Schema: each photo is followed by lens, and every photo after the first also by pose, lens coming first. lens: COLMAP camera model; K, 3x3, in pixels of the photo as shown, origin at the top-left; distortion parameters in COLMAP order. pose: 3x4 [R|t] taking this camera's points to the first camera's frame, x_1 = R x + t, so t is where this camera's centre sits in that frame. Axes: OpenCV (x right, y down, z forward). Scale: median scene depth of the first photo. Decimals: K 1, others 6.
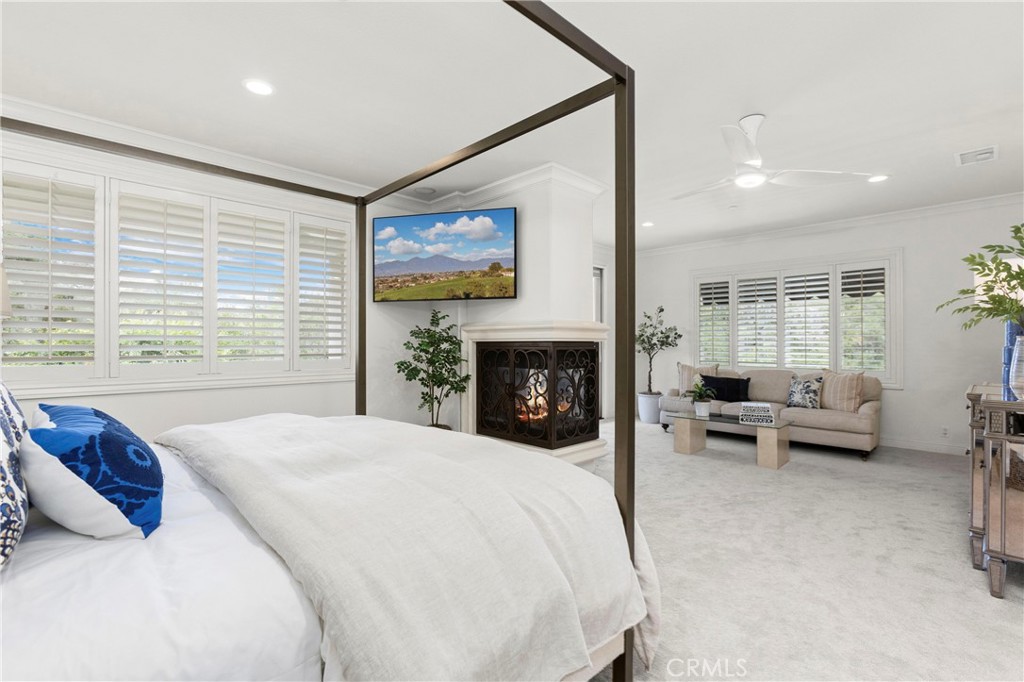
lens RADIAL K [[461.7, 0, 512.0], [0, 461.7, 341.0], [0, 0, 1]] dist [-0.001698, -0.000079]
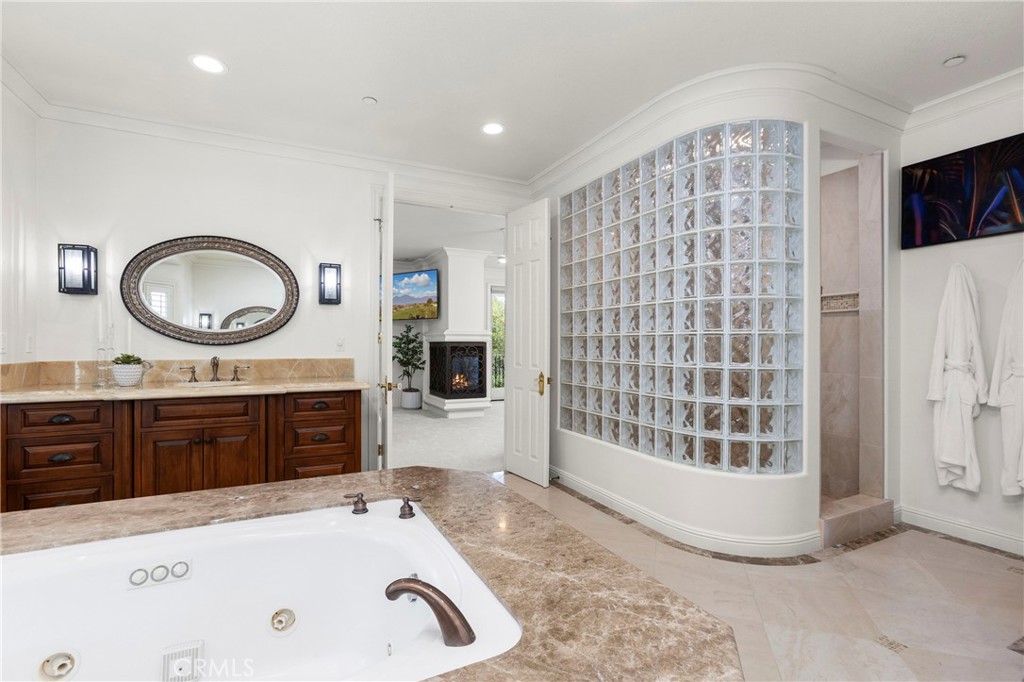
lens RADIAL K [[461.7, 0, 512.0], [0, 461.7, 341.0], [0, 0, 1]] dist [-0.001698, -0.000079]
pose [[0.946110, -0.001152, -0.323844, 0.836629], [0.000193, 0.999996, -0.002992, 0.003407], [0.323846, 0.002768, 0.946106, -0.604837]]
